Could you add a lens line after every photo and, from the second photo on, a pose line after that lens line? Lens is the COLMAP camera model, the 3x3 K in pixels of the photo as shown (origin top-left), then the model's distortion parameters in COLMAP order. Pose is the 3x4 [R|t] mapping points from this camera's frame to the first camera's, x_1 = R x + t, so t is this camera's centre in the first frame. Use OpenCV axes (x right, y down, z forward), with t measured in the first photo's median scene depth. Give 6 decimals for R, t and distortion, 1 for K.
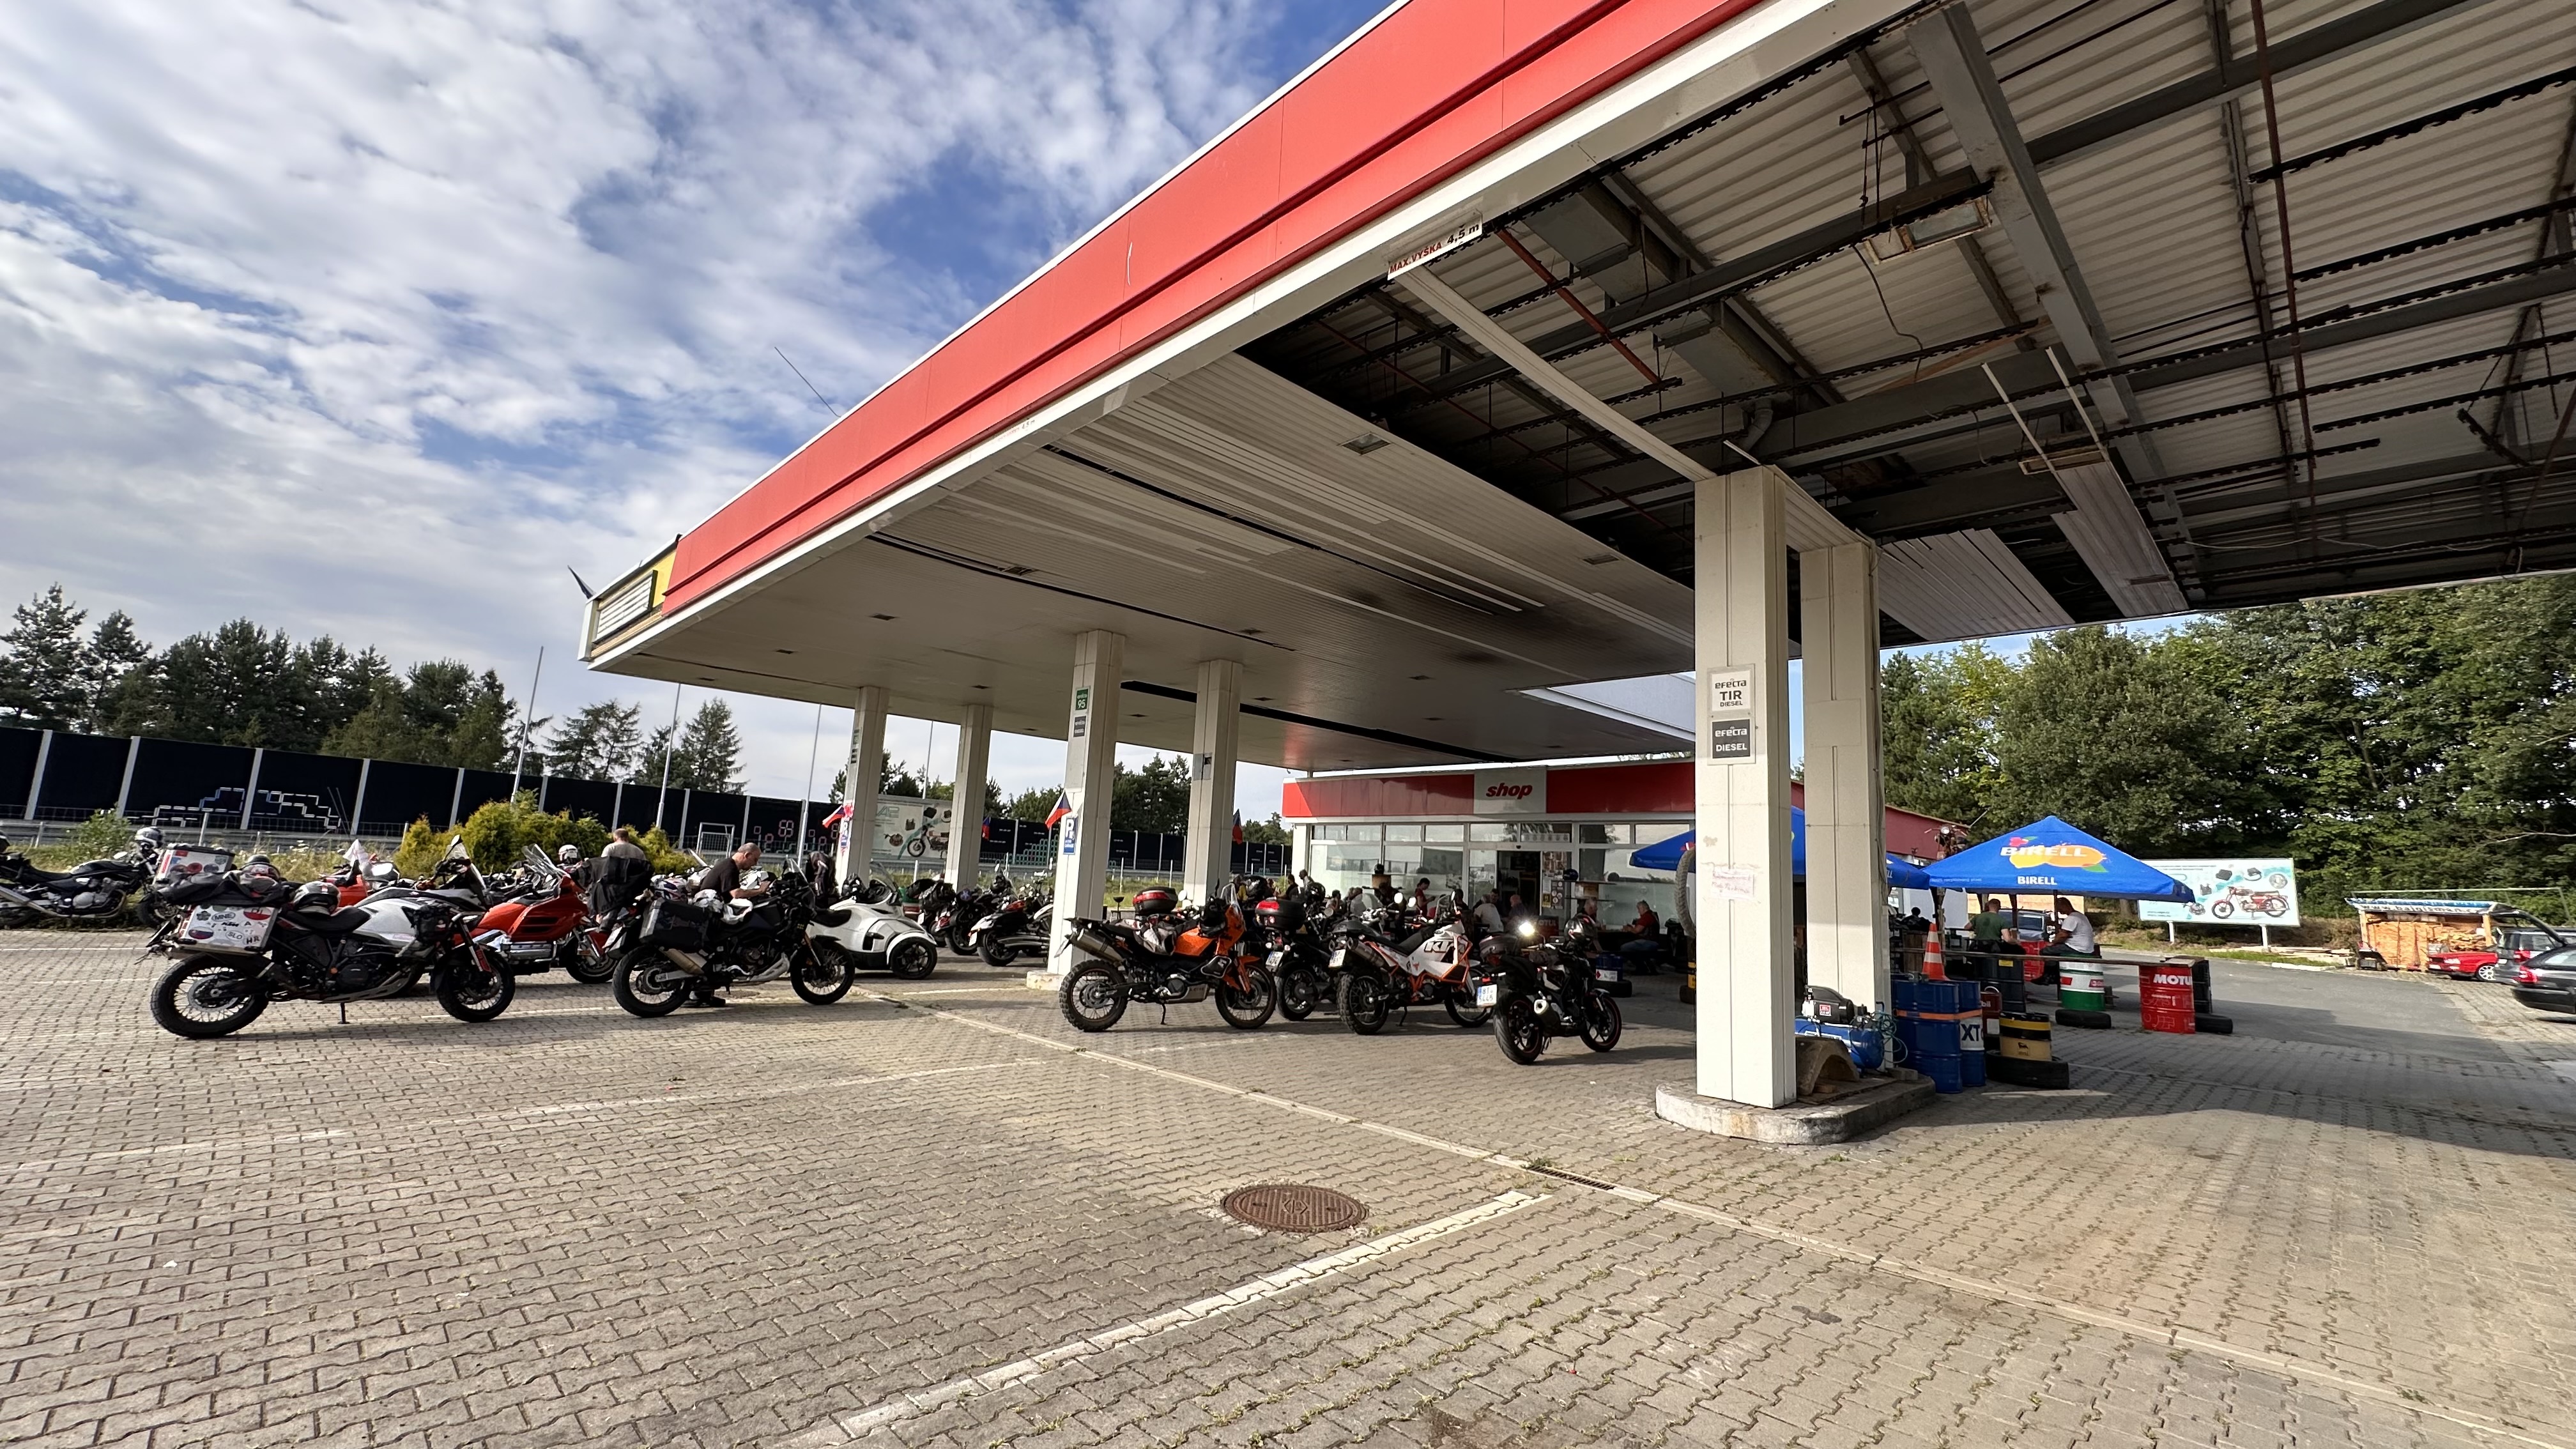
lens RADIAL K [[1027.0, 0, 1288.0], [0, 1027.0, 724.5], [0, 0, 1]] dist [-0.000094, -0.000001]
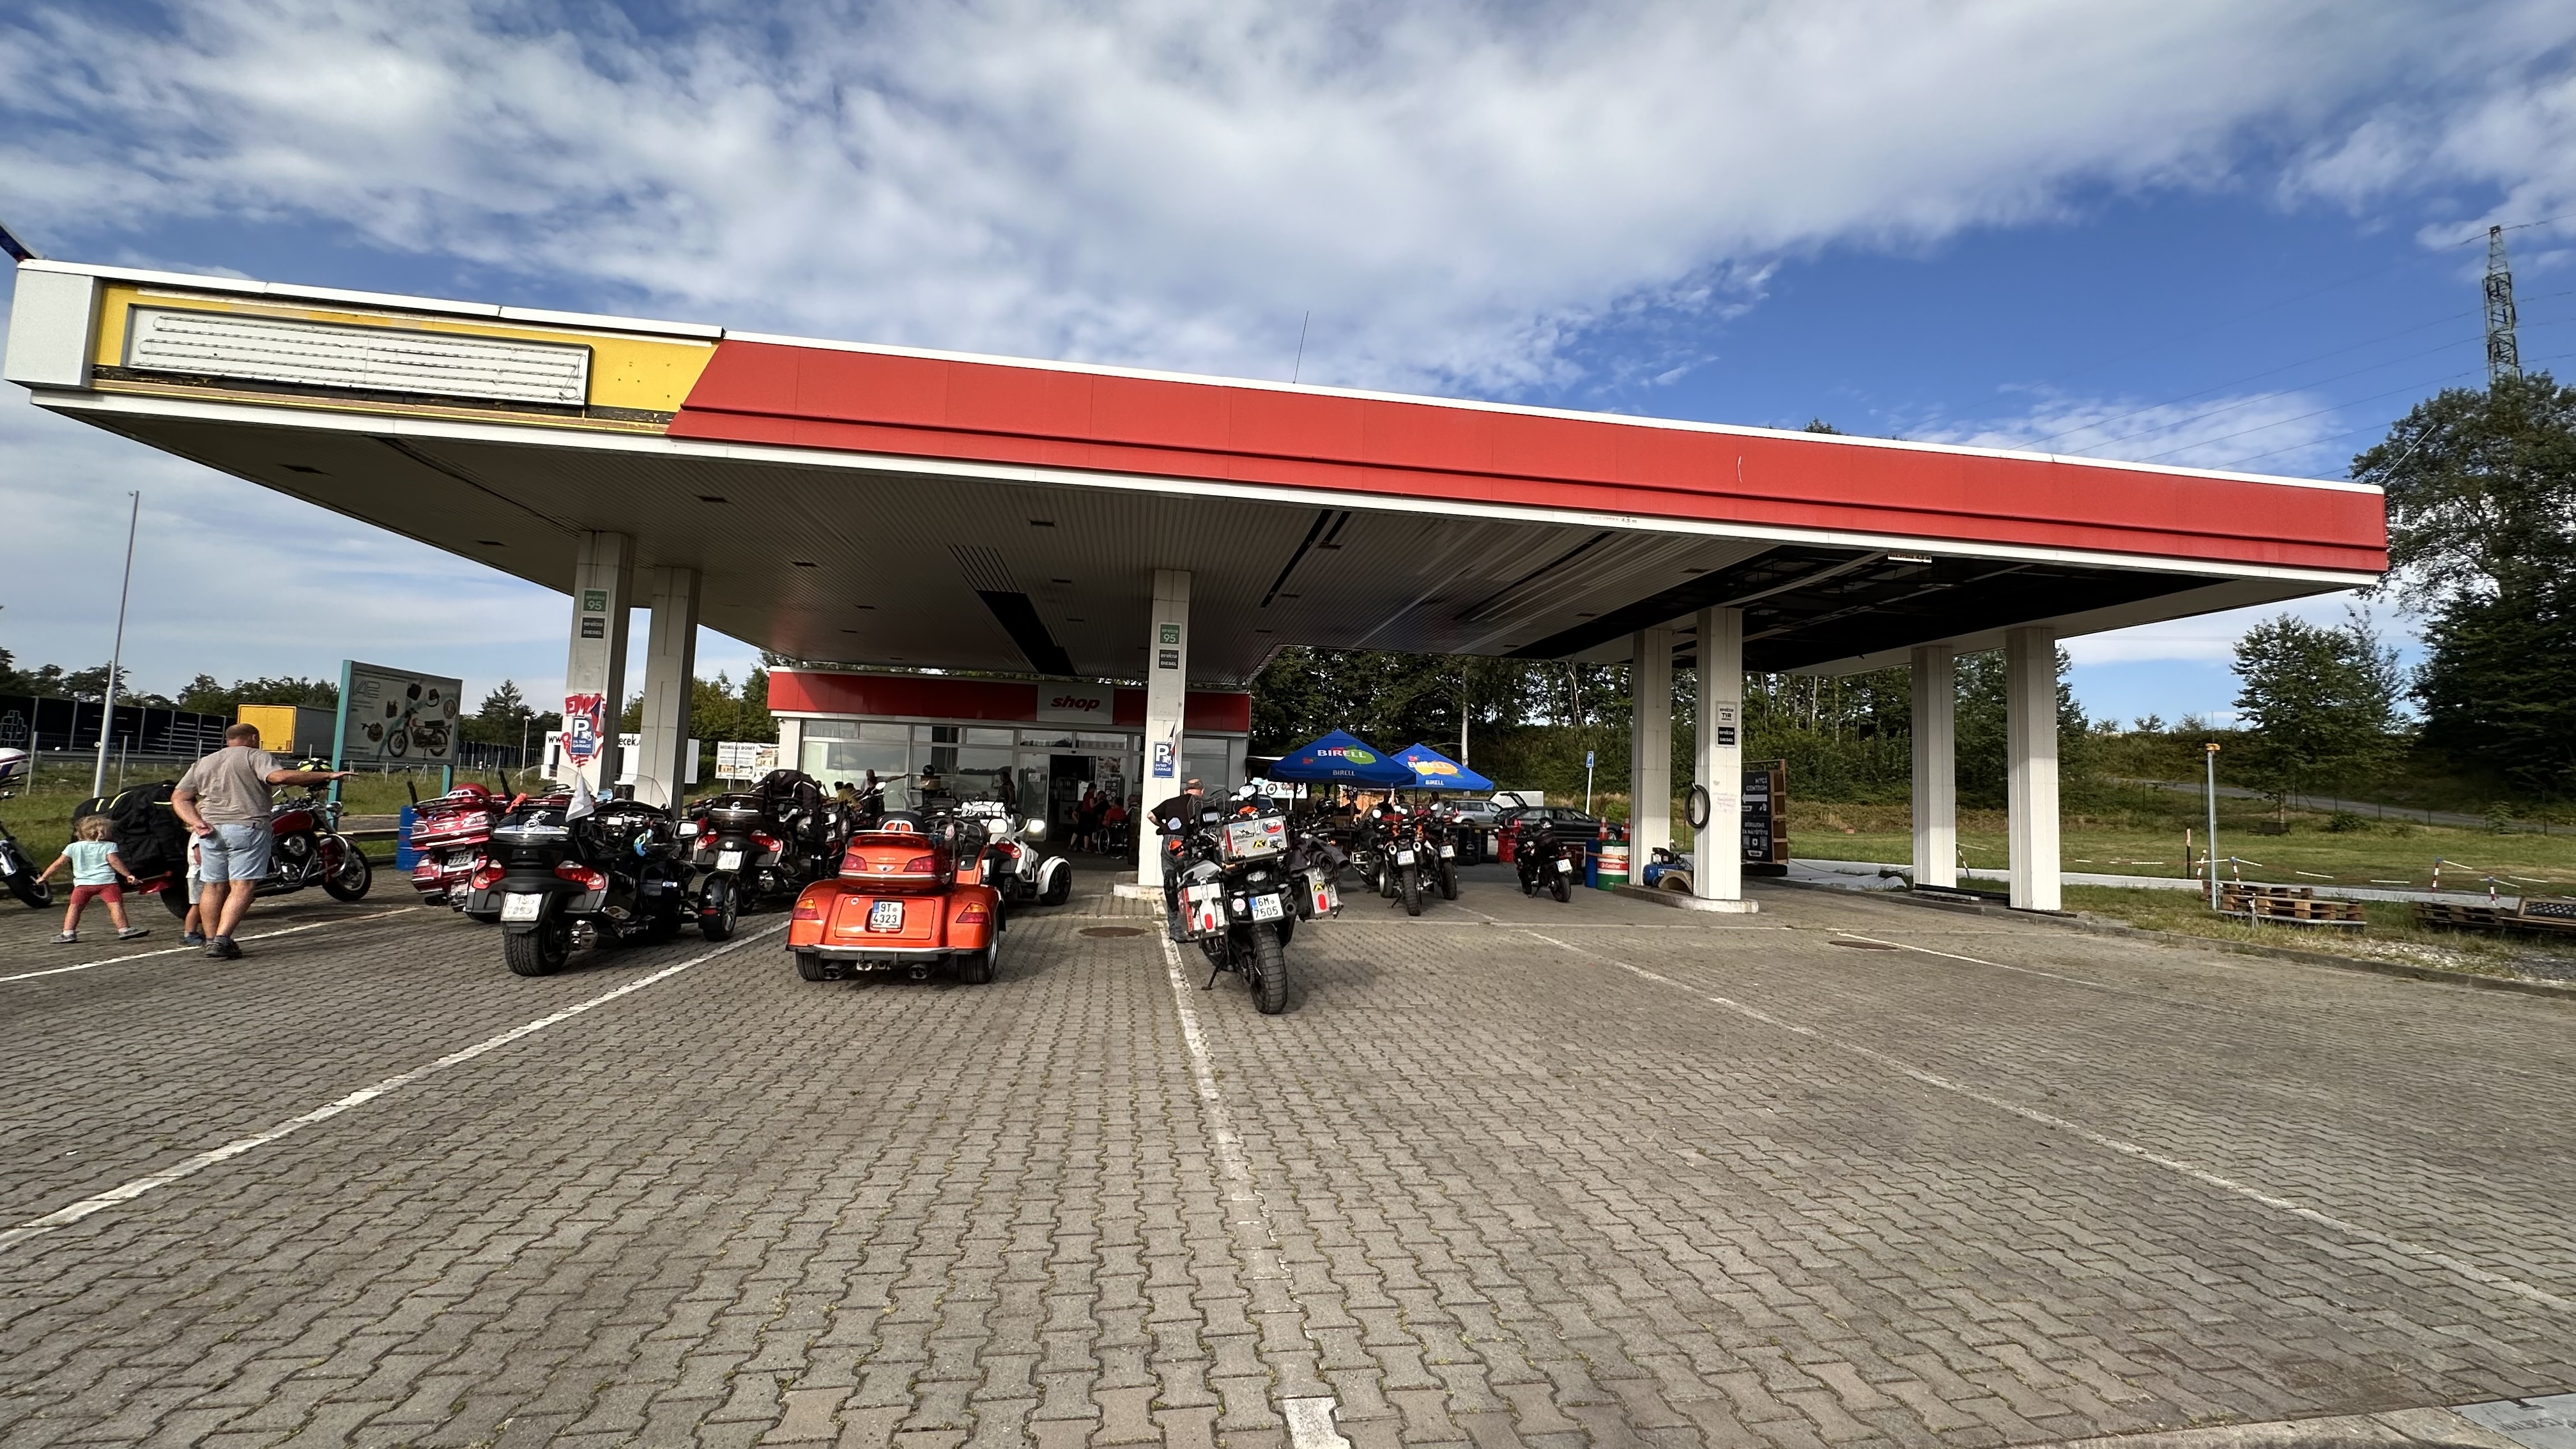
lens RADIAL K [[1027.0, 0, 1288.0], [0, 1027.0, 724.5], [0, 0, 1]] dist [-0.000094, -0.000001]
pose [[0.581097, 0.031806, 0.813213, -1.018495], [-0.128169, 0.990343, 0.052852, -0.002984], [-0.803679, -0.134940, 0.579562, 0.268485]]
